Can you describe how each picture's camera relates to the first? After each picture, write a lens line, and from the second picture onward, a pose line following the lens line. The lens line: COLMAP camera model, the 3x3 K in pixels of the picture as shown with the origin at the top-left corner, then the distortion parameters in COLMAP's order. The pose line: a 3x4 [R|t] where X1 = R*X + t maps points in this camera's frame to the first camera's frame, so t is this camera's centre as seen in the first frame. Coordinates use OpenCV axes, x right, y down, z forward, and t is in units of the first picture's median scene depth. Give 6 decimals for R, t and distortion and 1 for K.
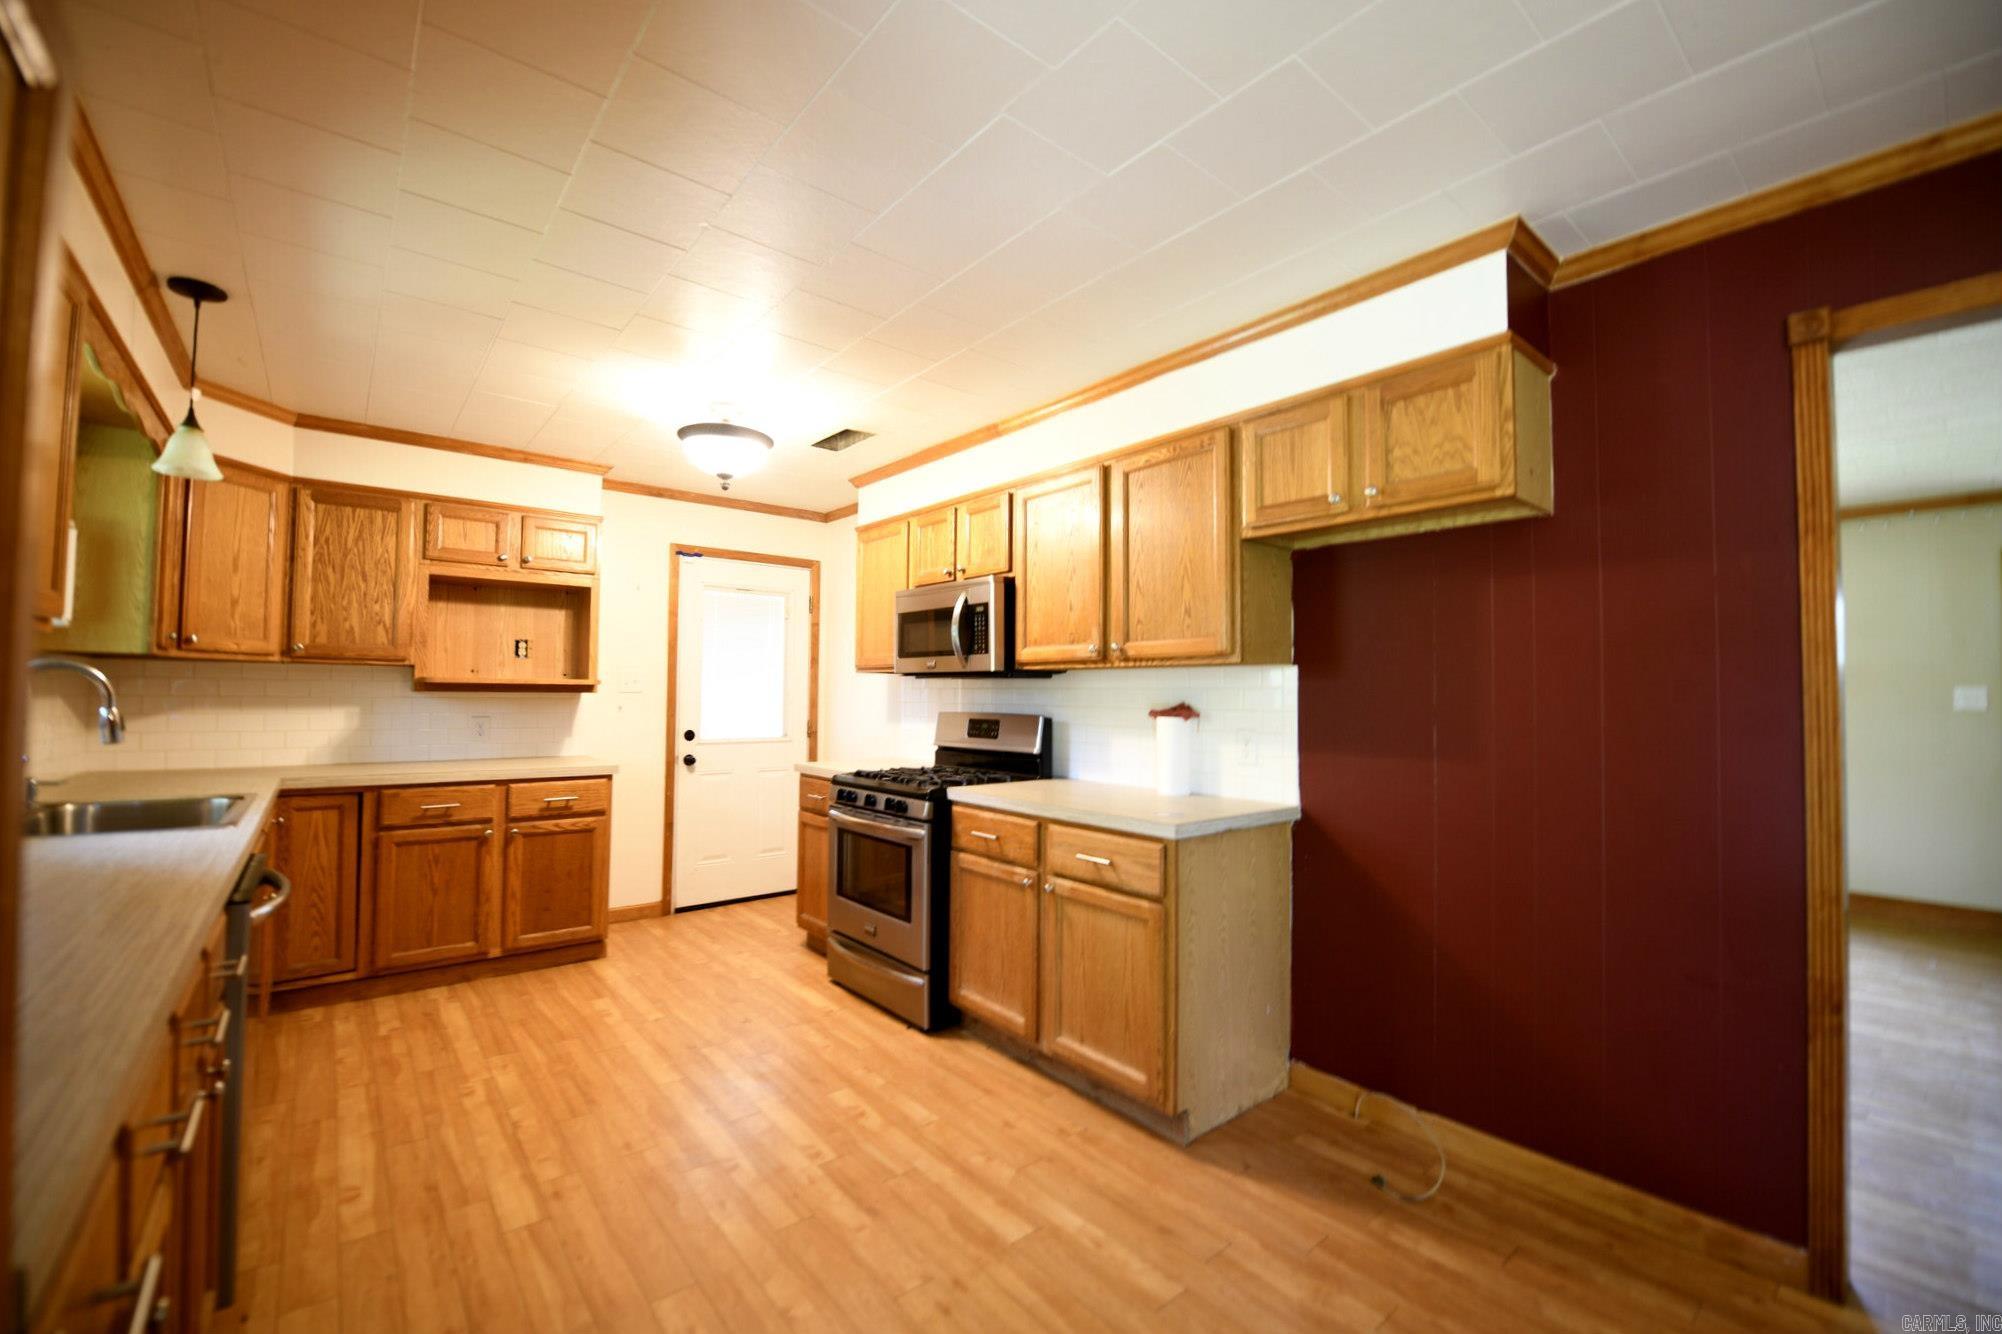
lens RADIAL K [[825.2, 0, 1003.0], [0, 825.2, 662.8], [0, 0, 1]] dist [-0.010759, -0.000566]
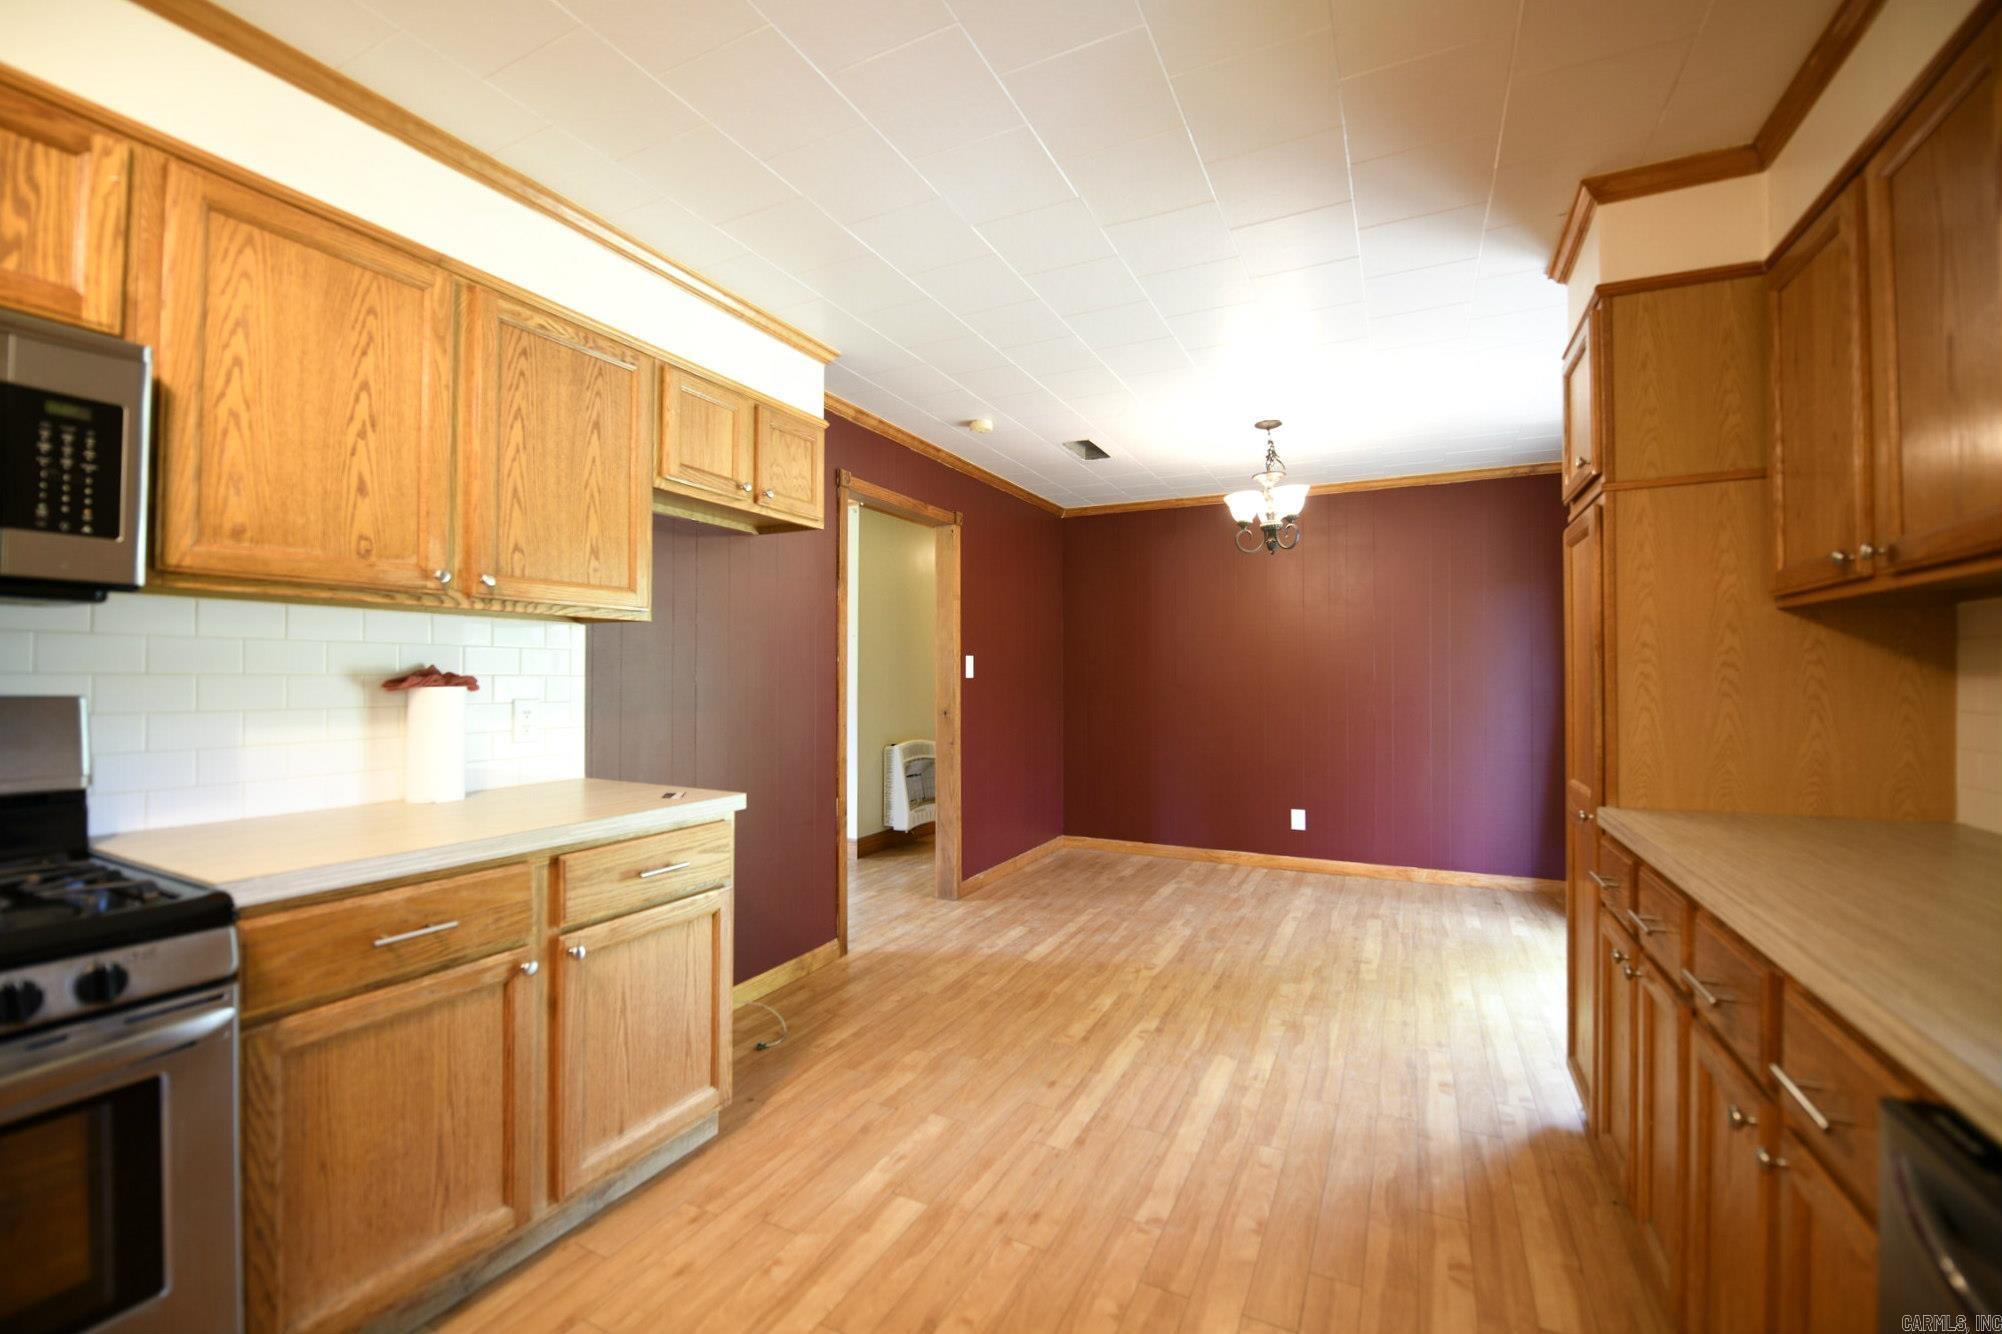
lens RADIAL K [[825.2, 0, 1003.0], [0, 825.2, 662.8], [0, 0, 1]] dist [-0.010759, -0.000566]
pose [[-0.414167, 0.002035, 0.910199, -0.555143], [-0.046117, 0.998666, -0.023217, 0.038375], [-0.909032, -0.051592, -0.413521, 0.802744]]
